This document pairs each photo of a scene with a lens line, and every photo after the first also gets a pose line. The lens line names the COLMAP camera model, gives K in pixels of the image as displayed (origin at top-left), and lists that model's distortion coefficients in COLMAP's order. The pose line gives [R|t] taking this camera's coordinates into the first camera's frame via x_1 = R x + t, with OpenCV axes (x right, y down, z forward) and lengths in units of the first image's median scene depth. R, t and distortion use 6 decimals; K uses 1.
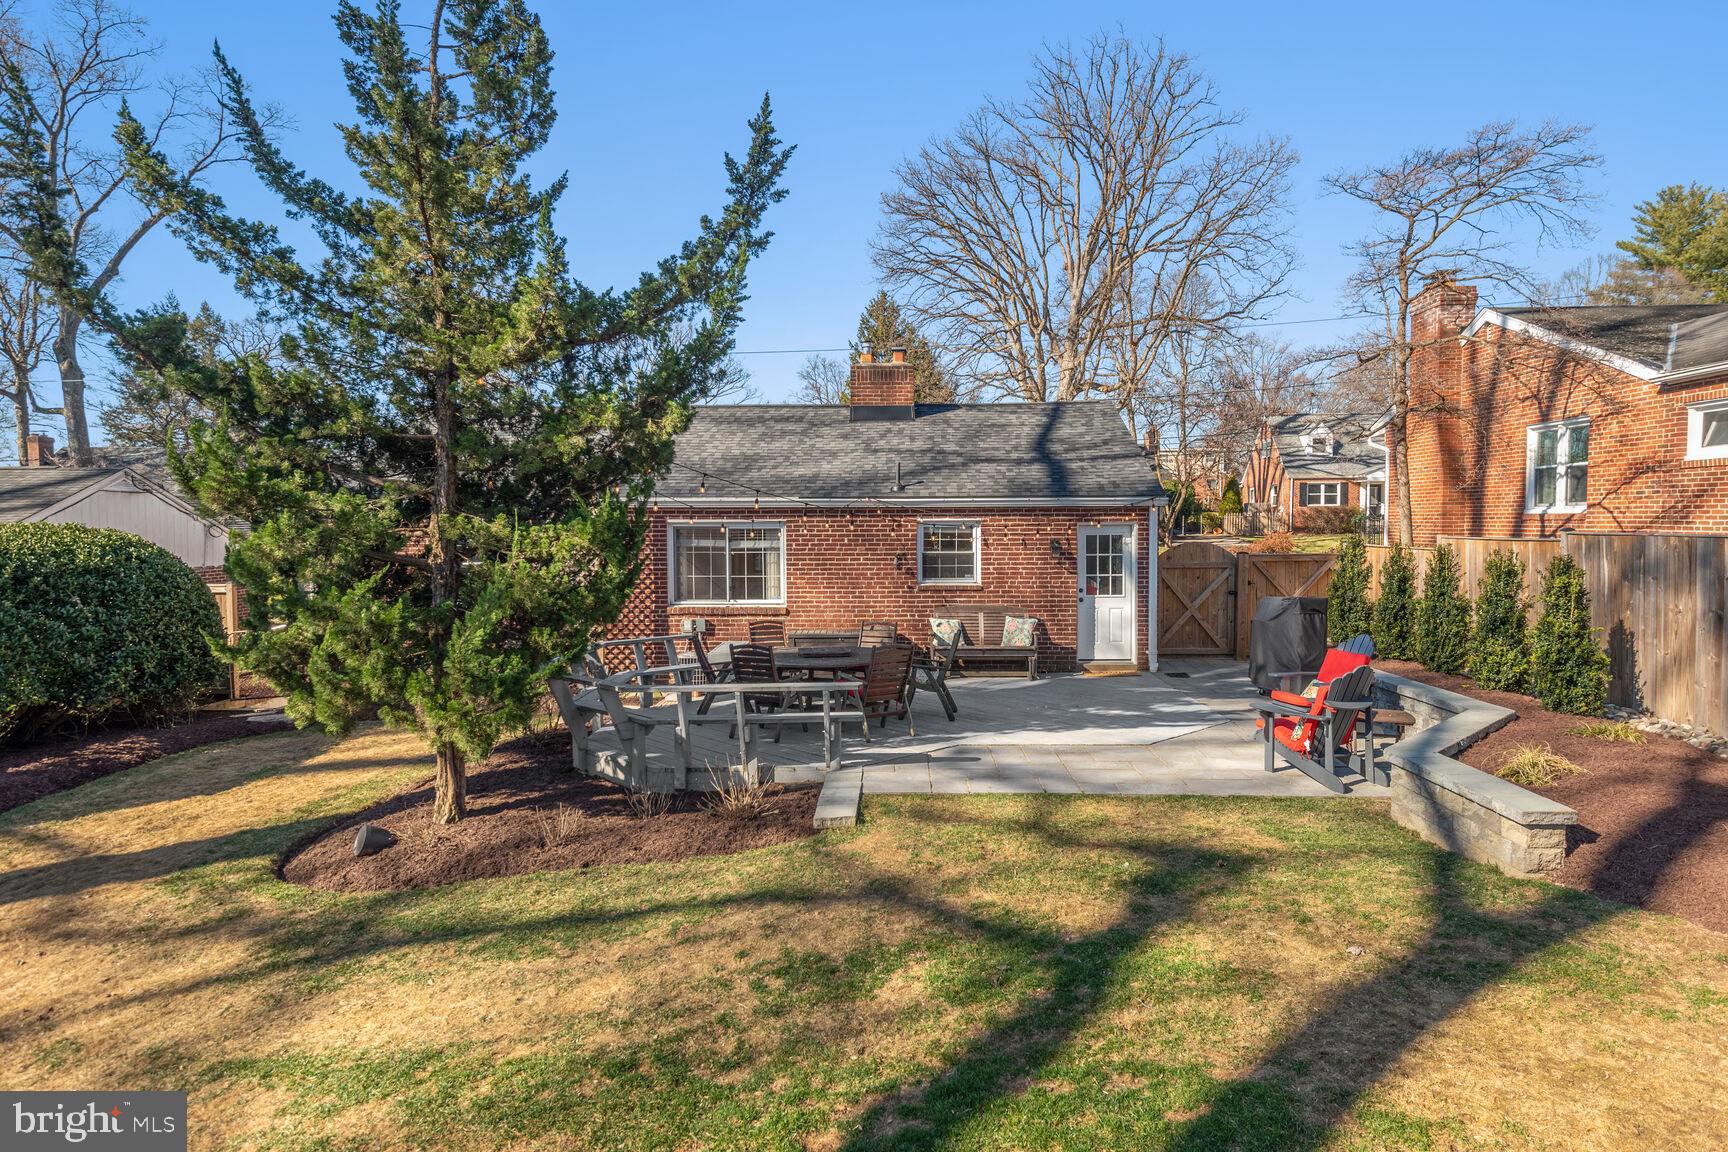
lens RADIAL K [[1002.2, 0, 861.7], [0, 1002.2, 514.5], [0, 0, 1]] dist [0.031740, -0.000499]
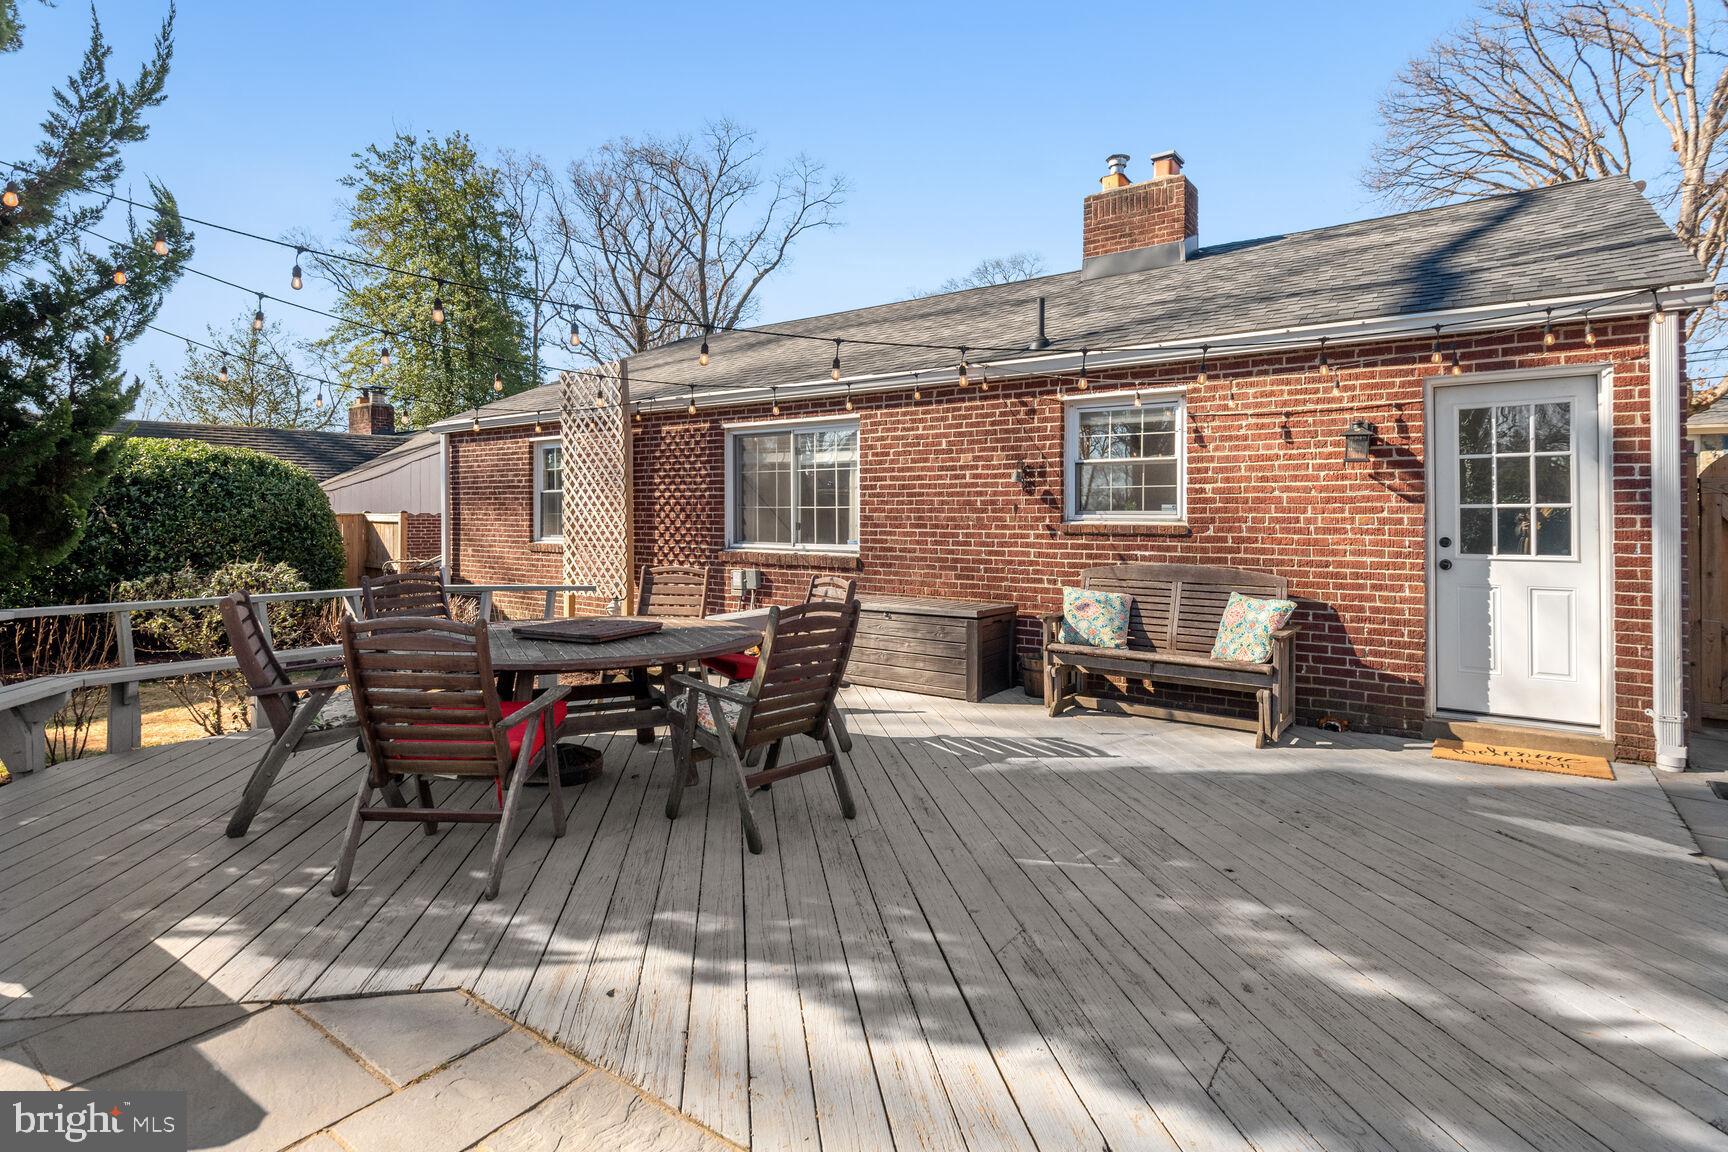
lens RADIAL K [[857.9, 0, 862.0], [0, 857.9, 499.1], [0, 0, 1]] dist [-0.002924, -0.001800]
pose [[0.828312, -0.002143, -0.560263, 0.218722], [-0.003172, 0.999959, -0.008514, 0.061948], [0.560258, 0.008830, 0.828271, 0.573636]]
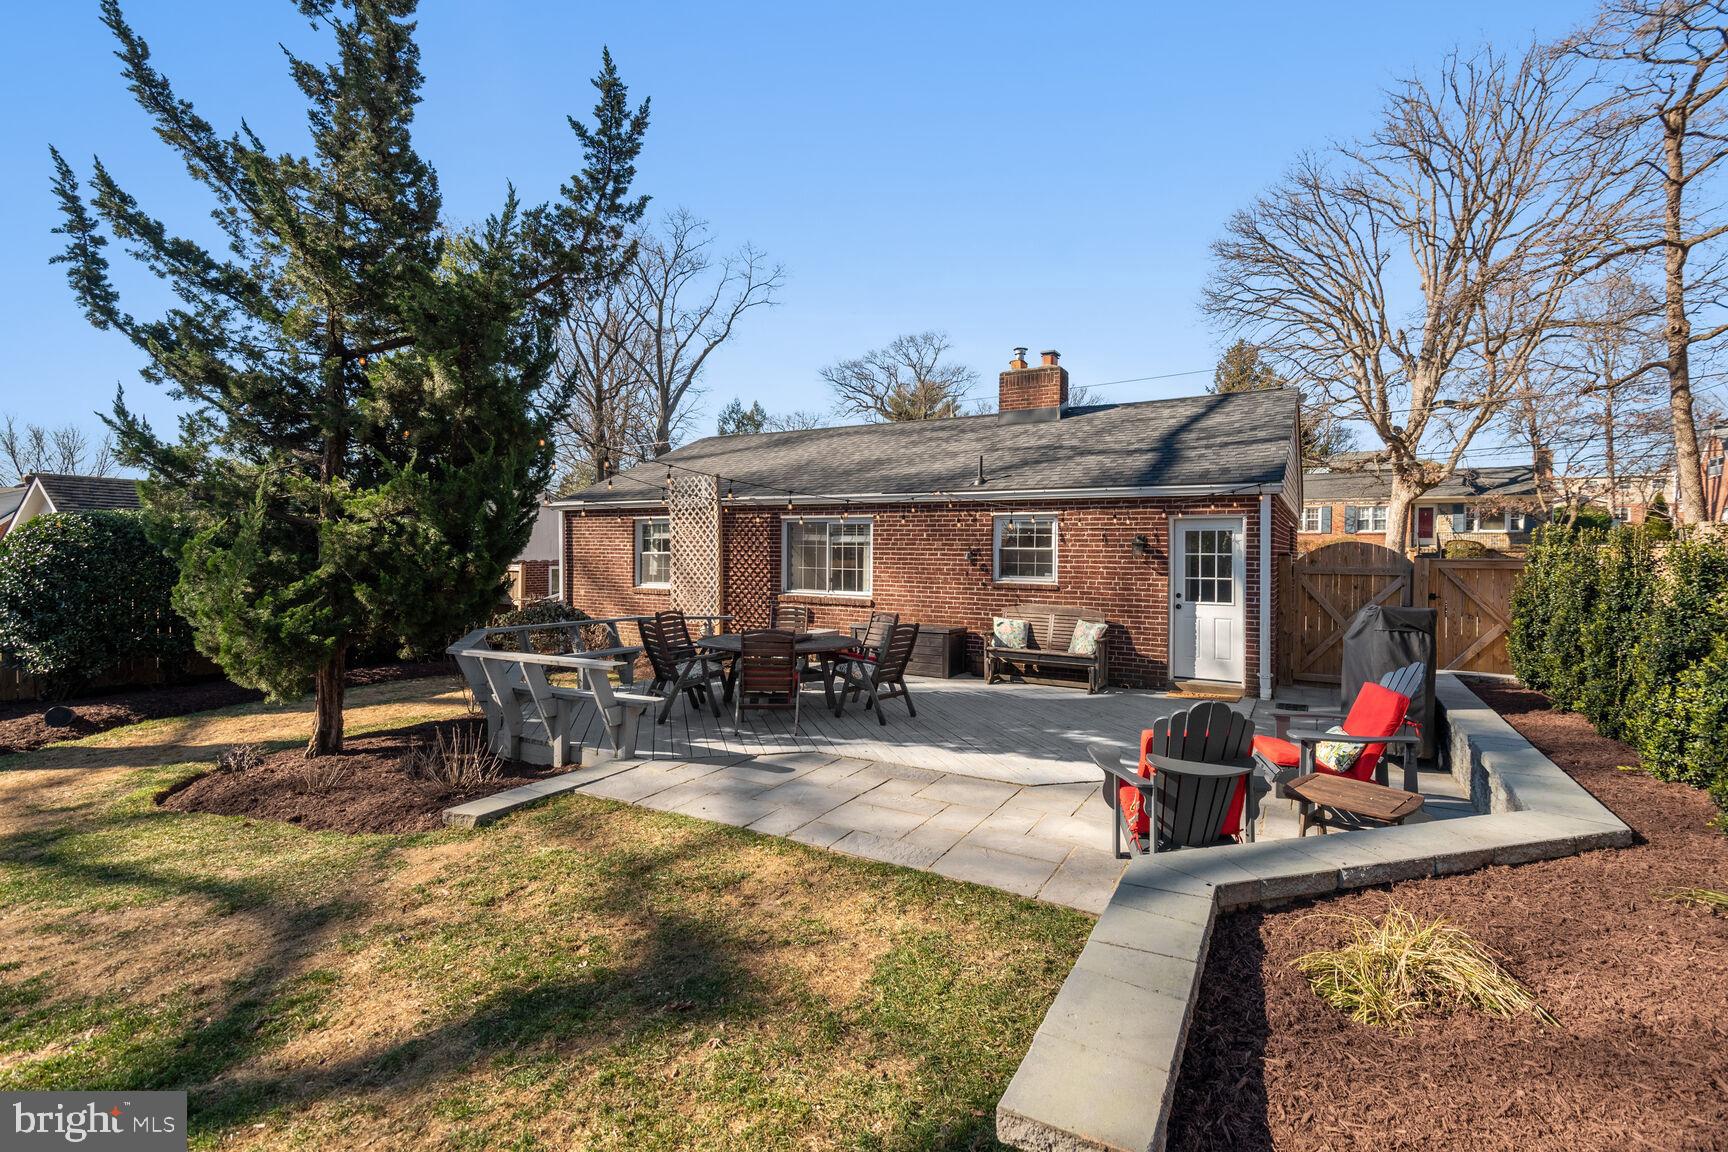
lens RADIAL K [[777.8, 0, 862.0], [0, 777.8, 523.4], [0, 0, 1]] dist [0.009004, -0.000650]
pose [[0.881587, -0.001009, -0.472020, 0.295961], [-0.012744, 0.999582, -0.025940, 0.035182], [0.471849, 0.028884, 0.881206, 0.288301]]
